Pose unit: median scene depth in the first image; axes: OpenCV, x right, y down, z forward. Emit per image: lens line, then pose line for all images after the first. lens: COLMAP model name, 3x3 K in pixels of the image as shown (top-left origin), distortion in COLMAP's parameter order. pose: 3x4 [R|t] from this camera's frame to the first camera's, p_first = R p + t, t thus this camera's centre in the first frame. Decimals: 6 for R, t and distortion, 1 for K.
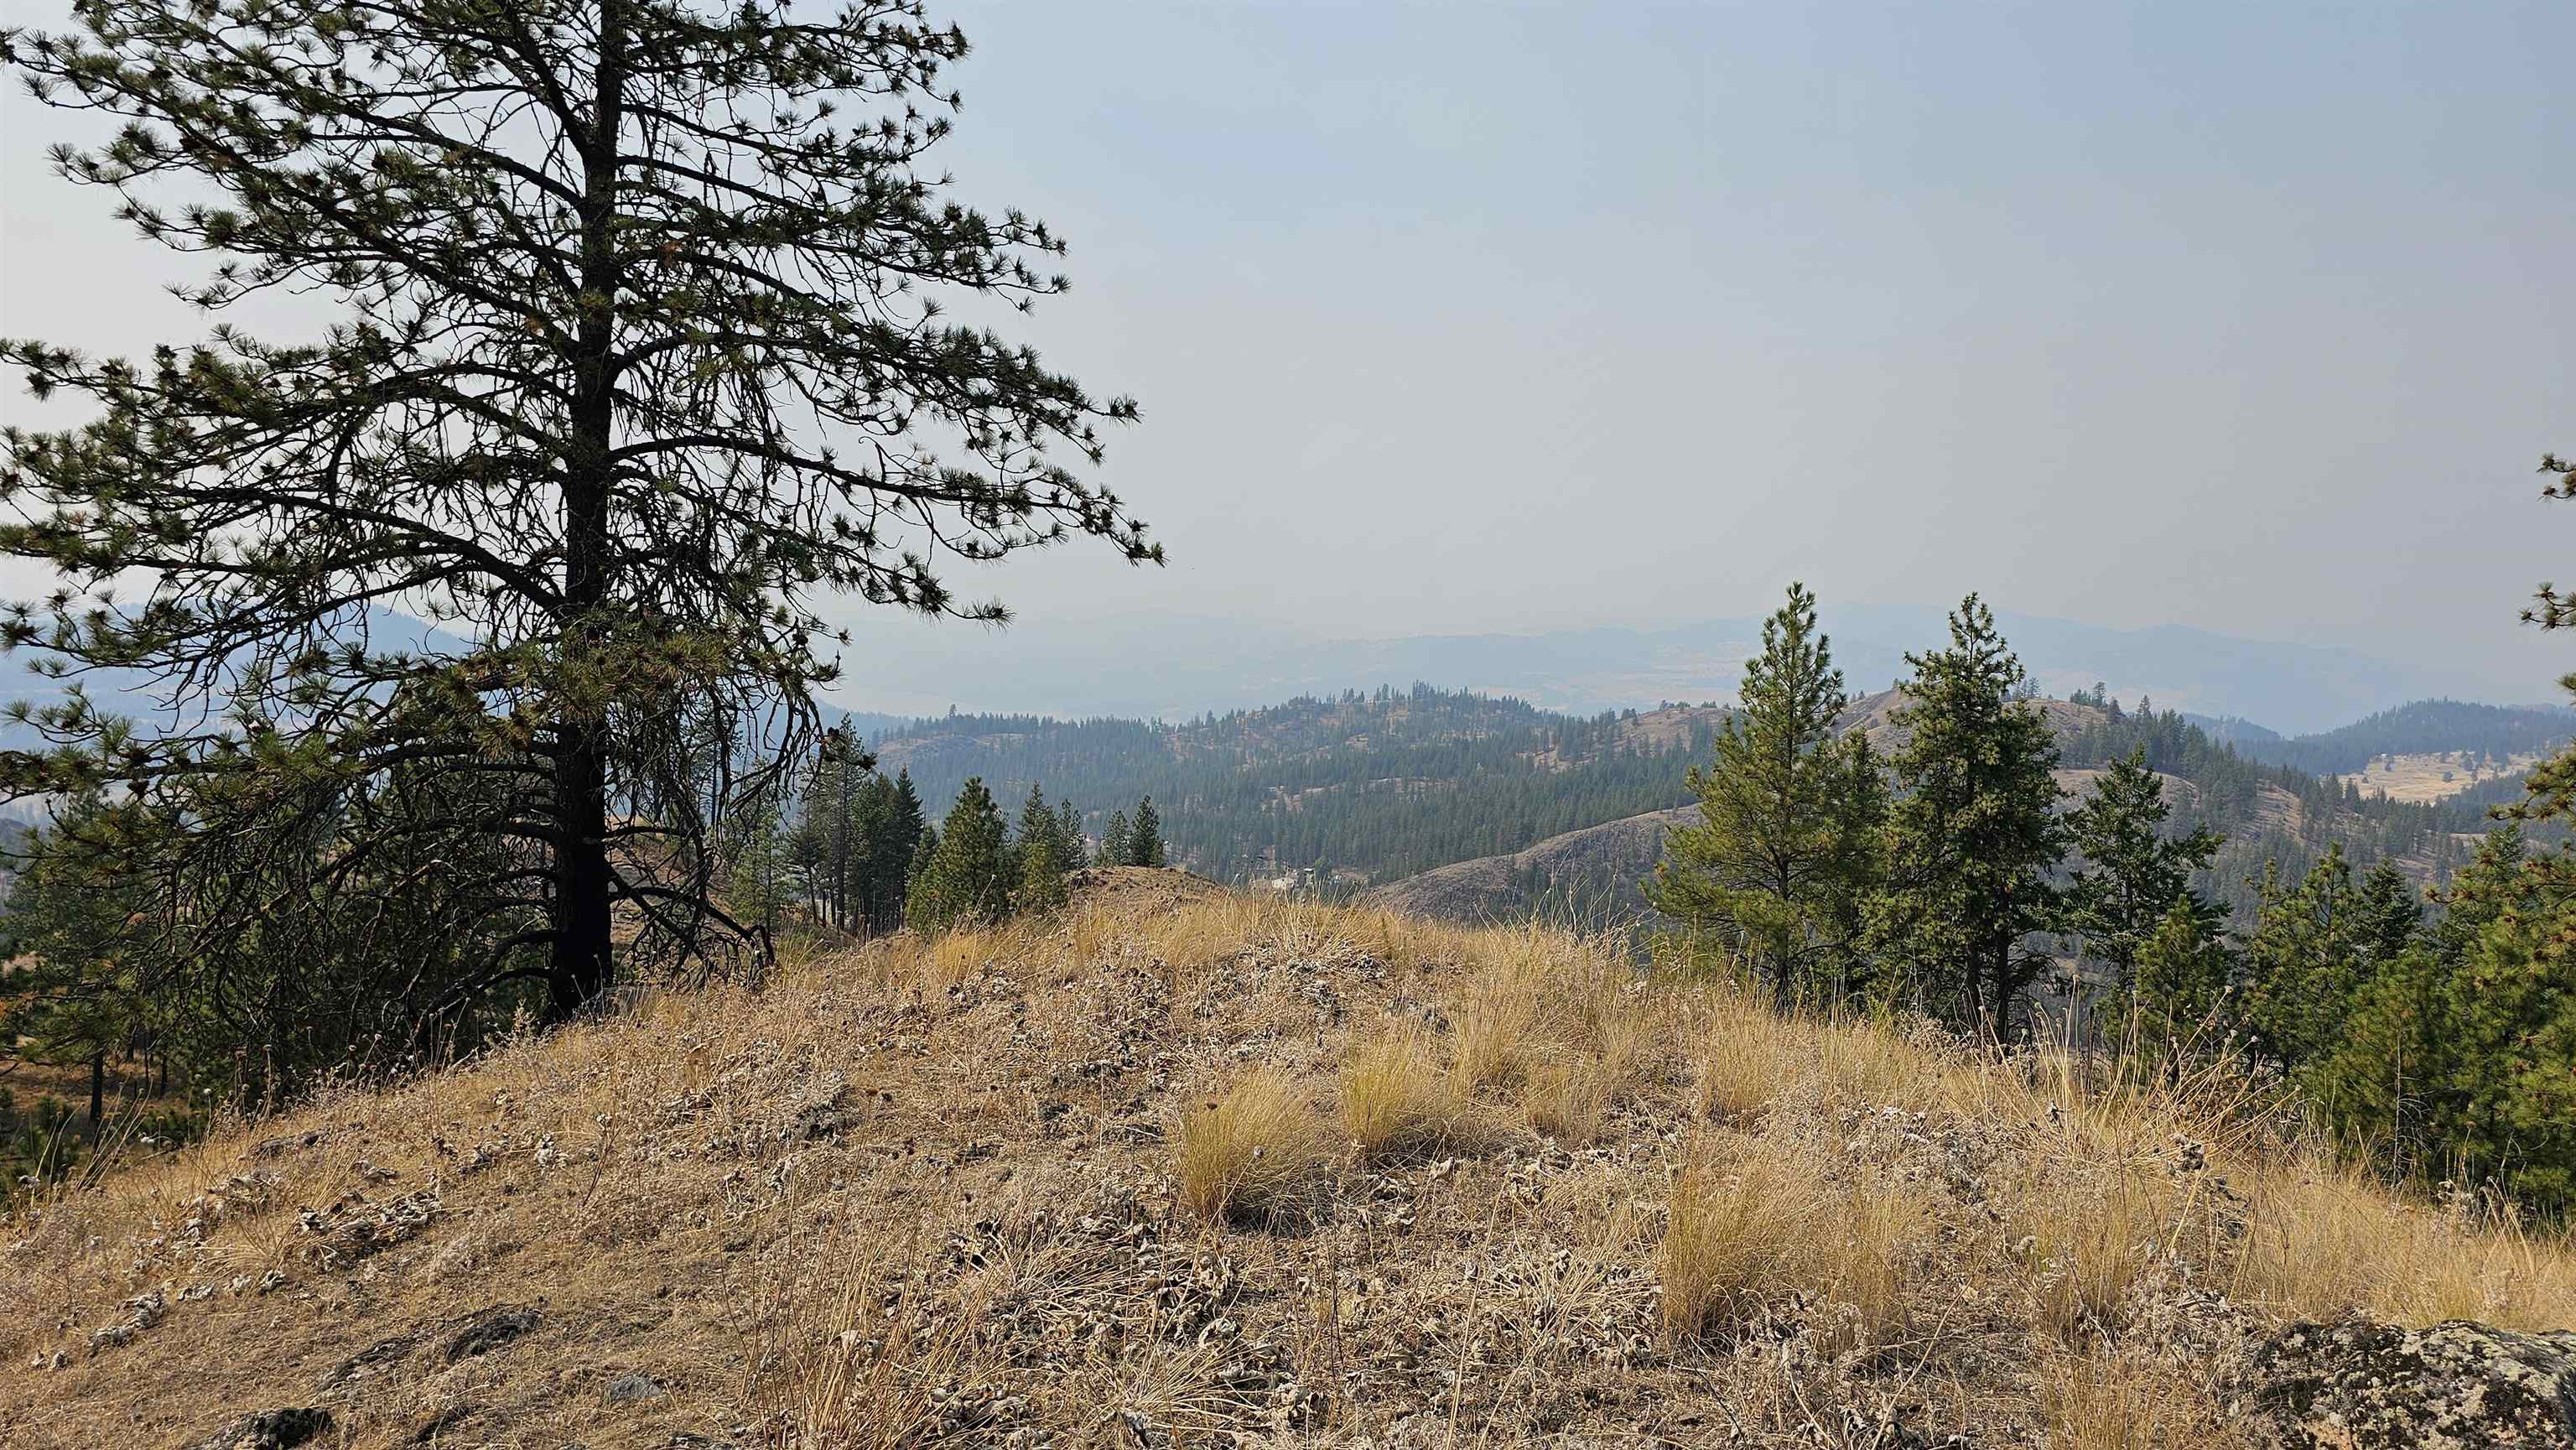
lens RADIAL K [[1752.7, 0, 1297.1], [0, 1752.7, 716.0], [0, 0, 1]] dist [0.080434, -0.087404]
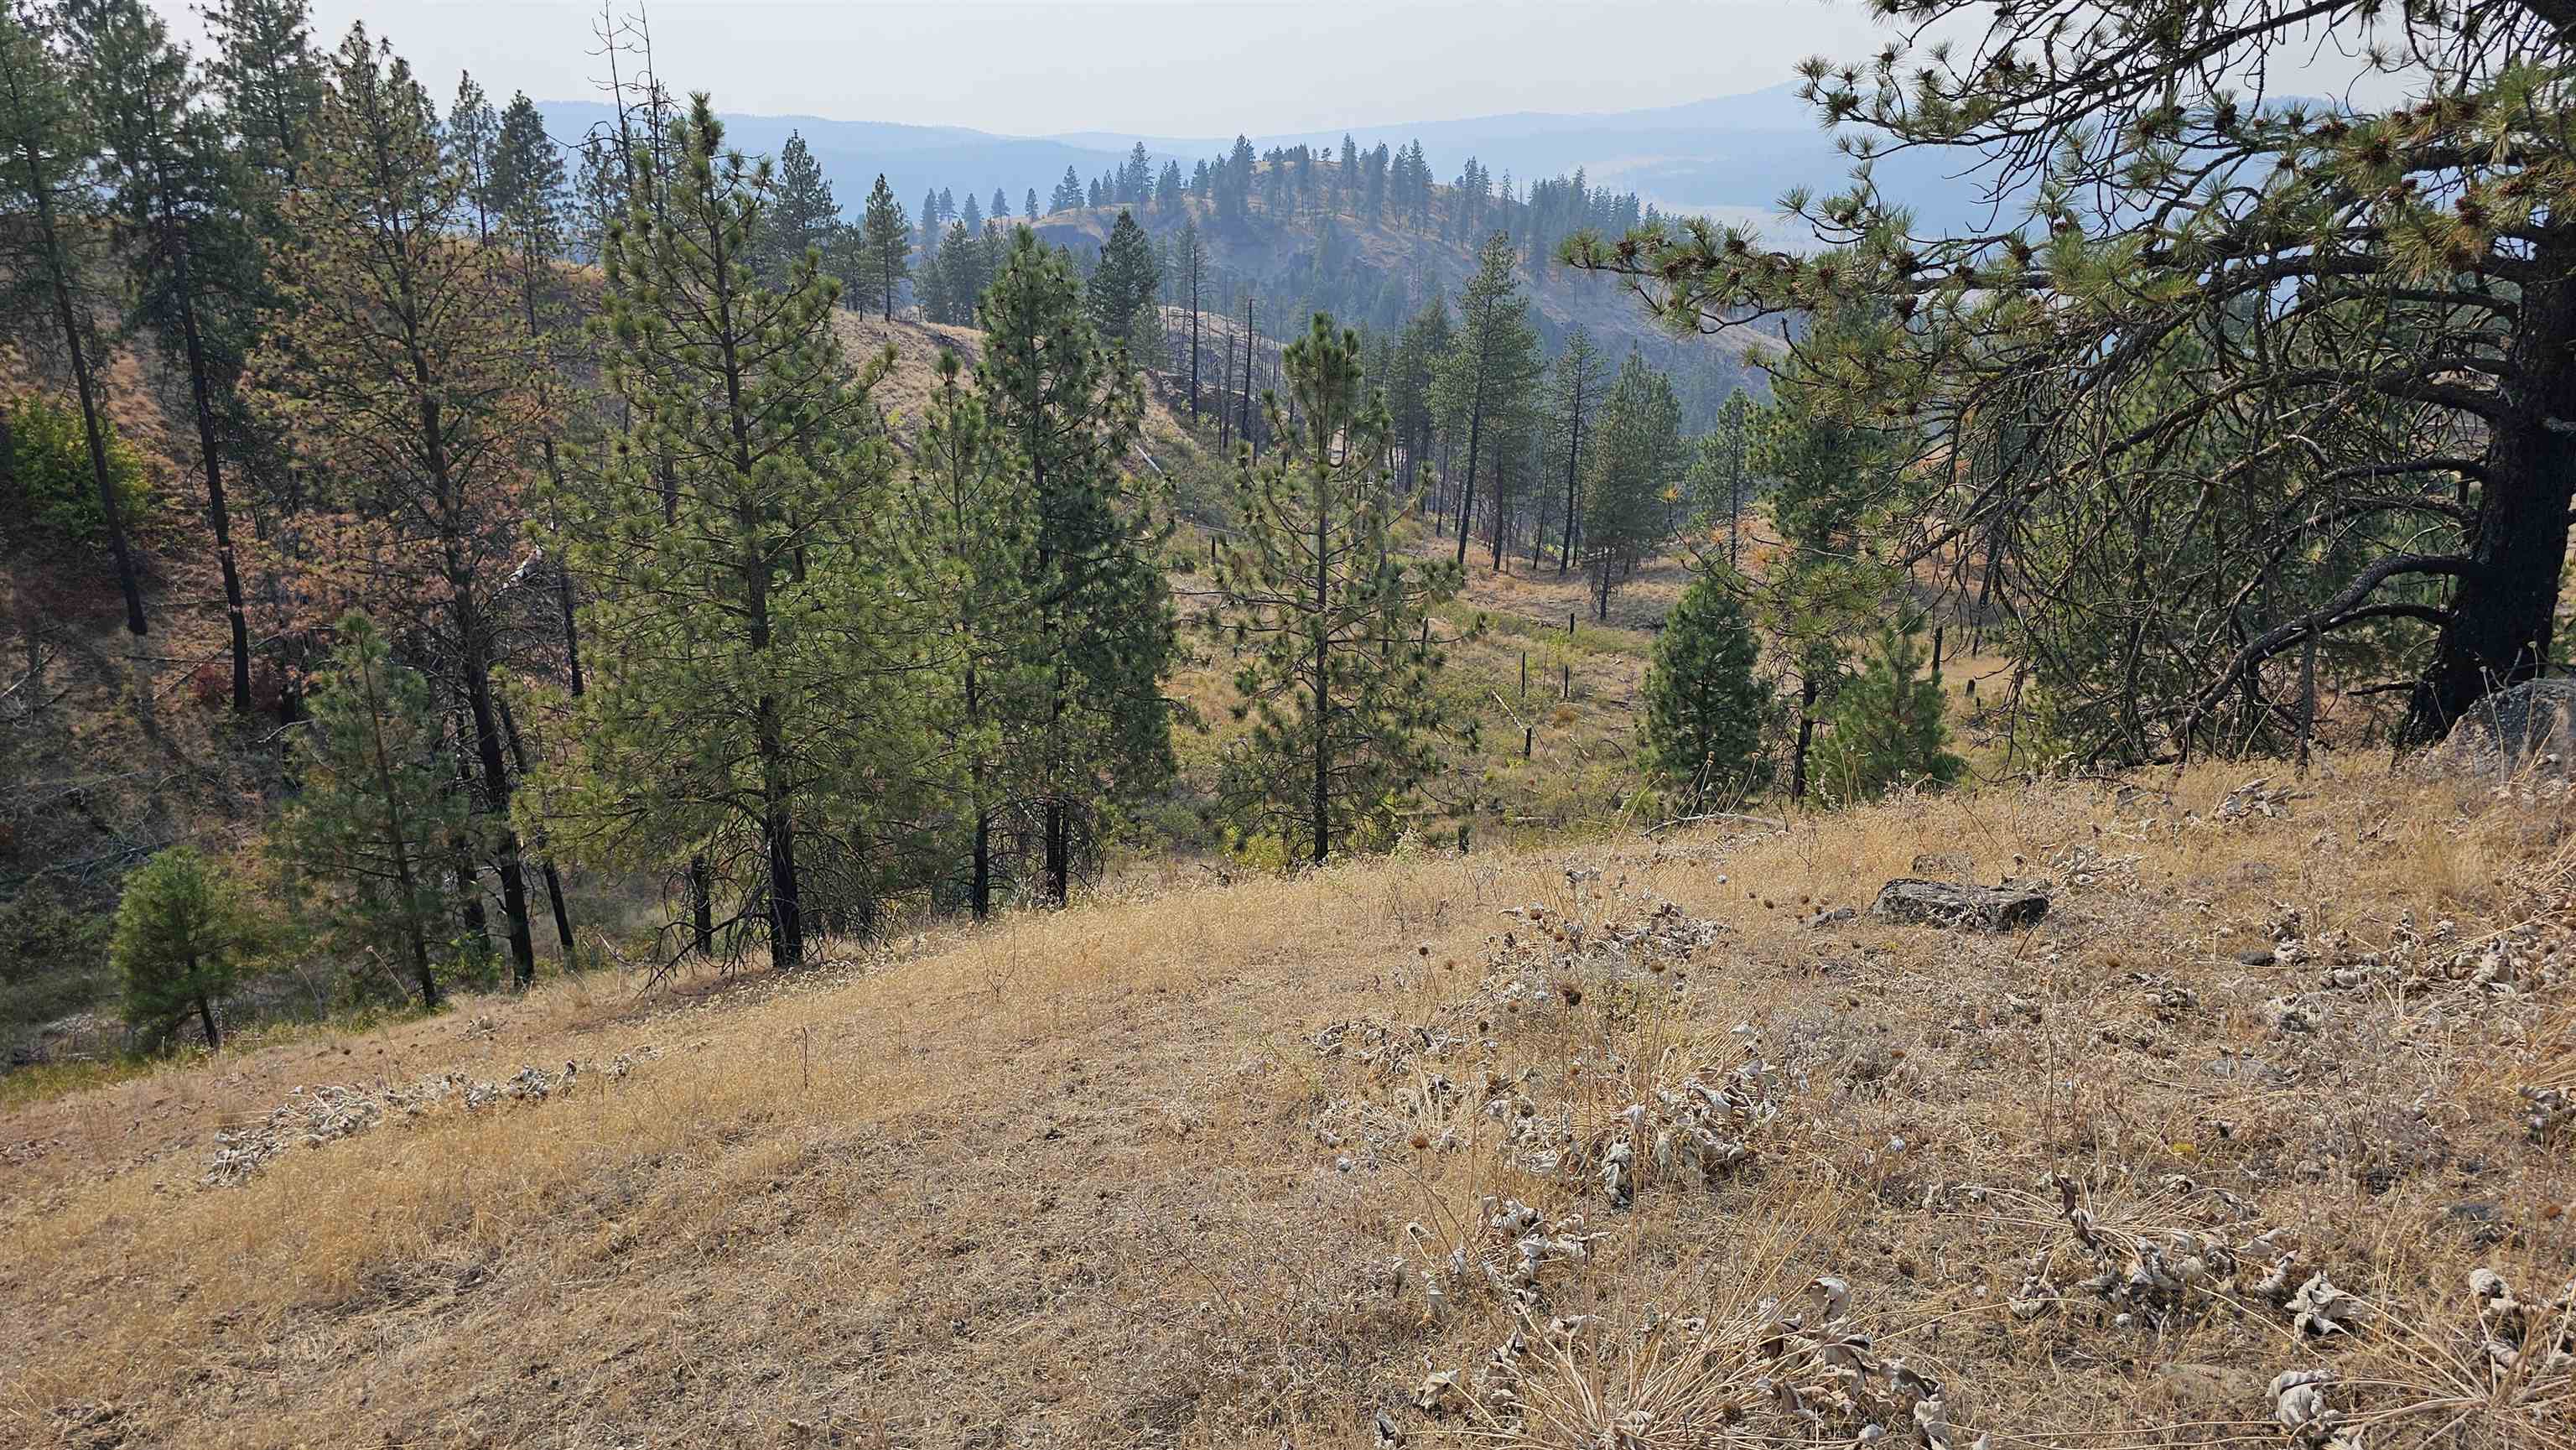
lens RADIAL K [[1761.7, 0, 1292.6], [0, 1761.7, 735.5], [0, 0, 1]] dist [0.065752, -0.049745]
pose [[0.557492, 0.243470, -0.793678, -0.026811], [-0.017282, 0.959225, 0.282115, 0.001116], [0.830003, -0.143561, 0.538967, 0.062221]]
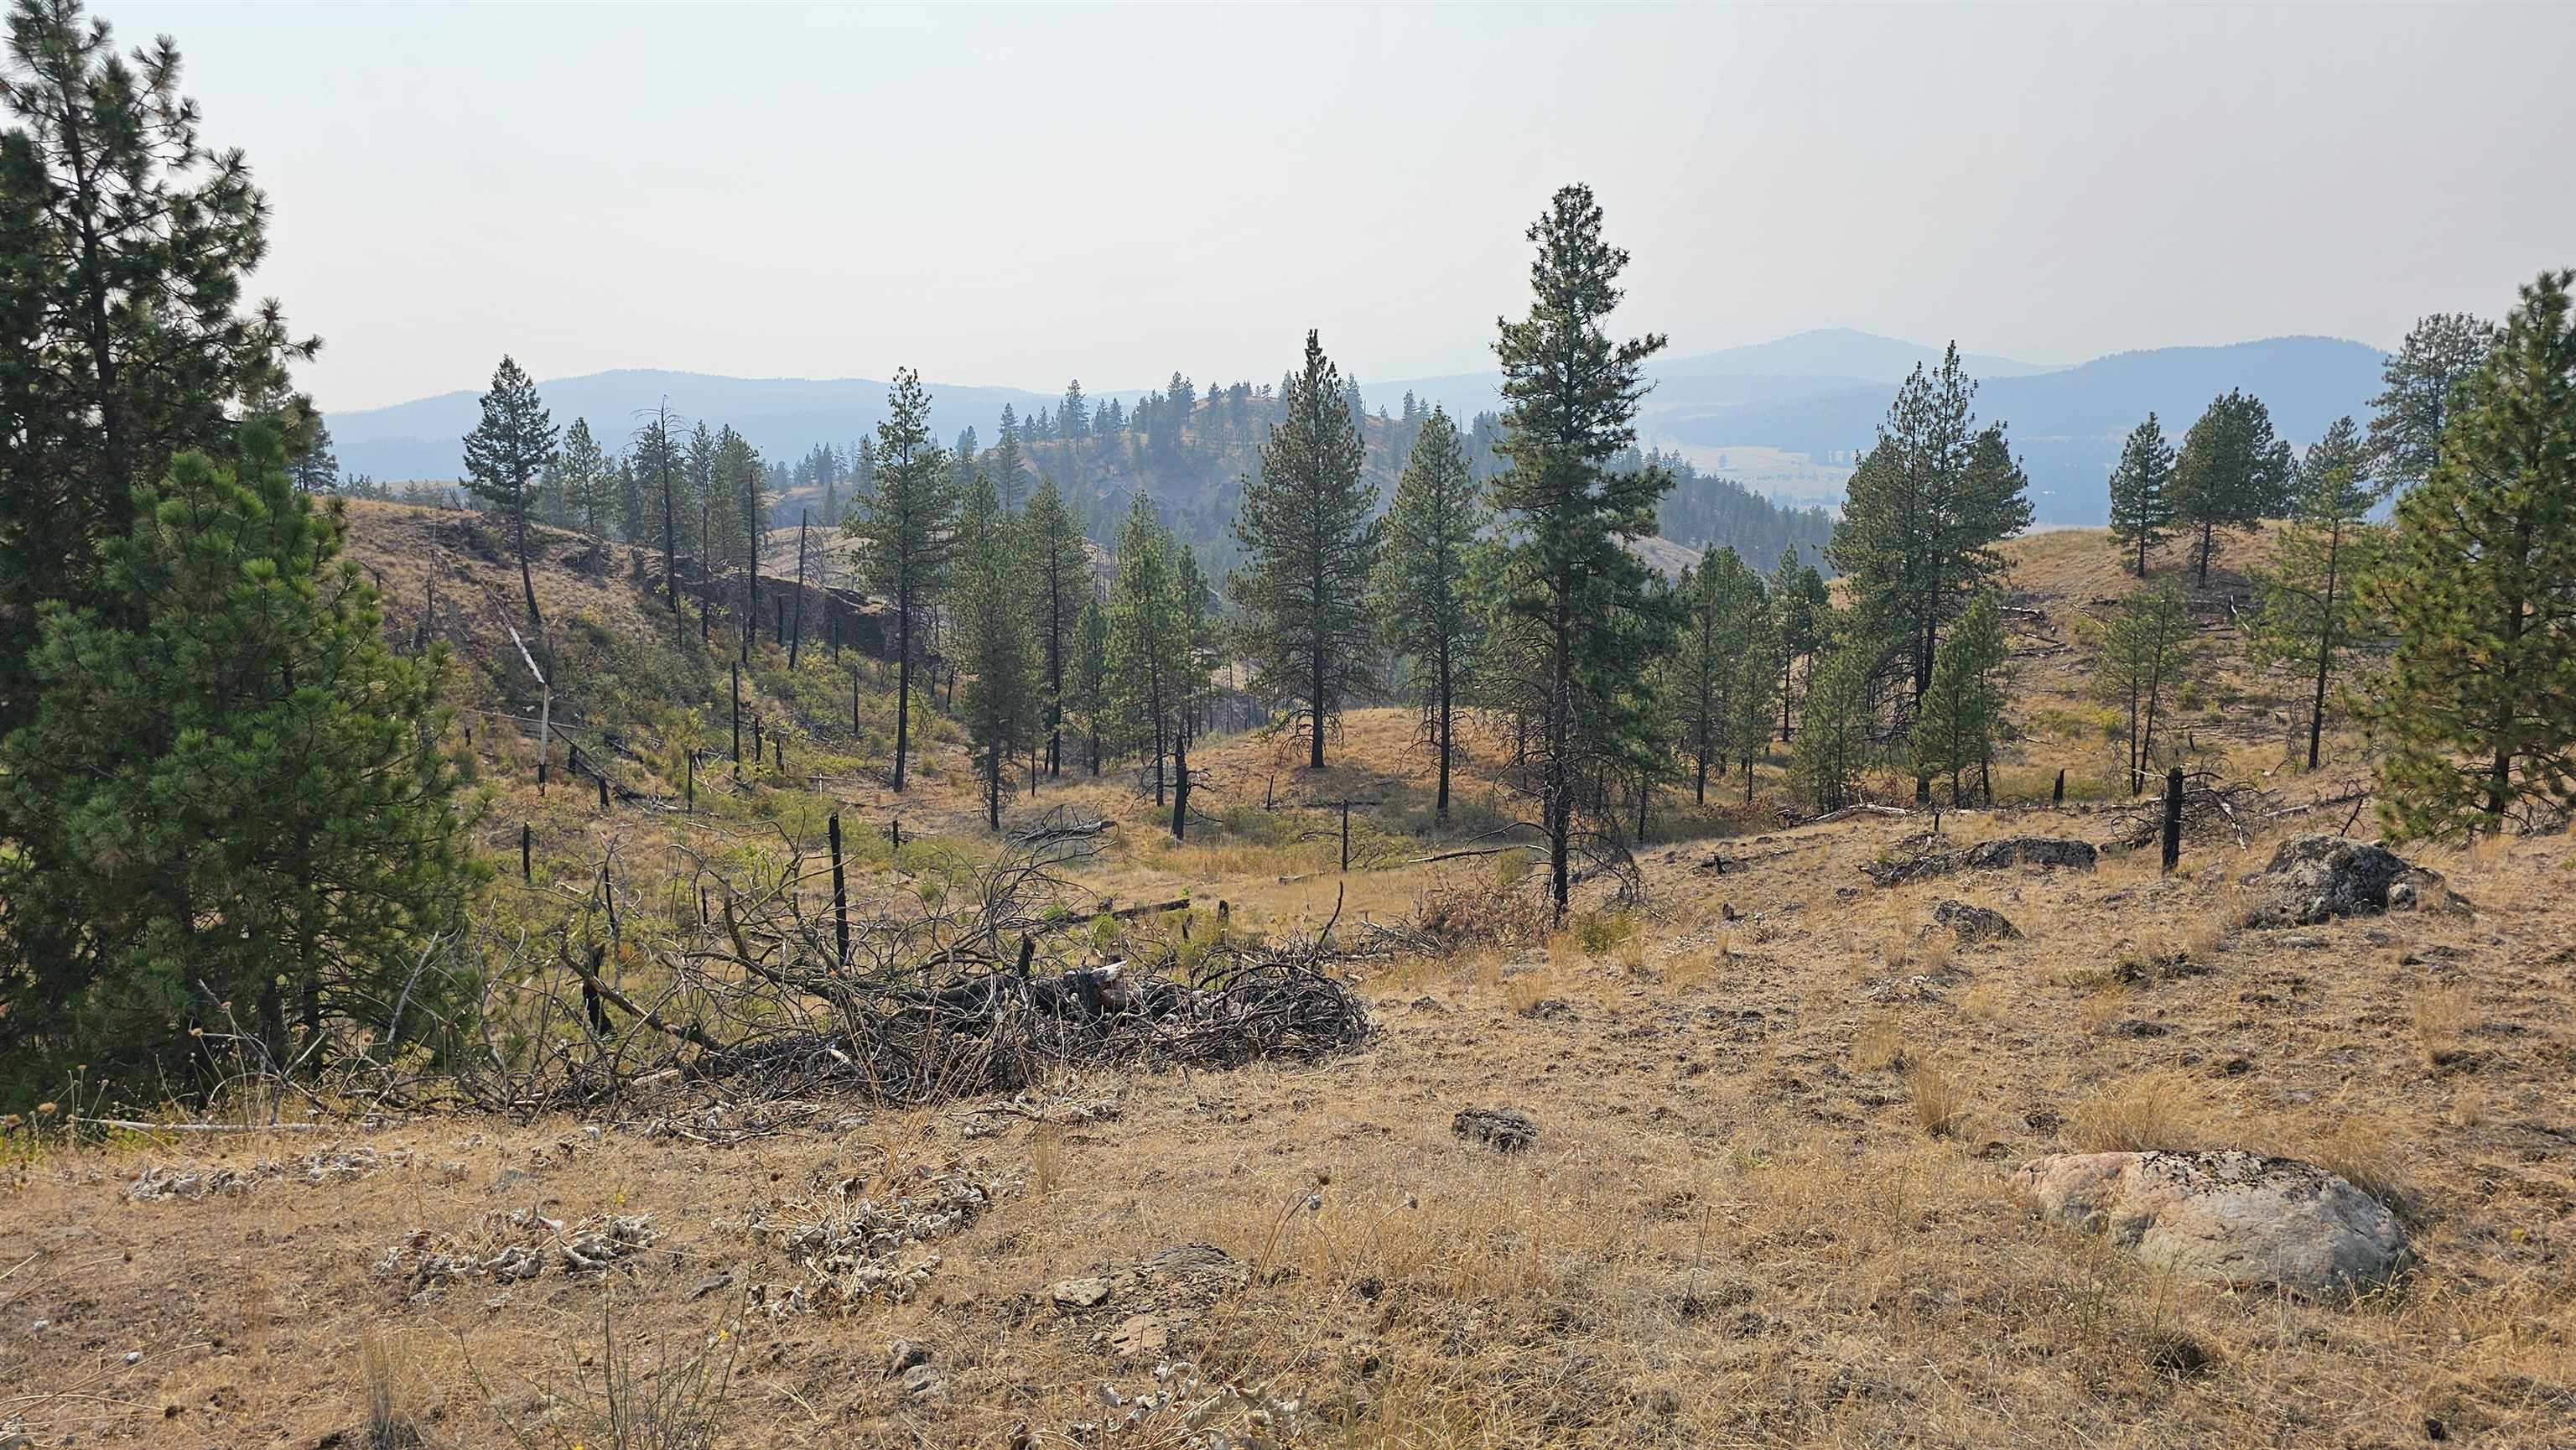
lens RADIAL K [[1725.4, 0, 1292.8], [0, 1725.4, 702.8], [0, 0, 1]] dist [0.121482, -0.143074]
pose [[0.525381, 0.115478, -0.842994, -0.009631], [-0.002292, 0.990936, 0.134315, 0.089513], [0.850864, -0.068634, 0.520884, 0.722714]]
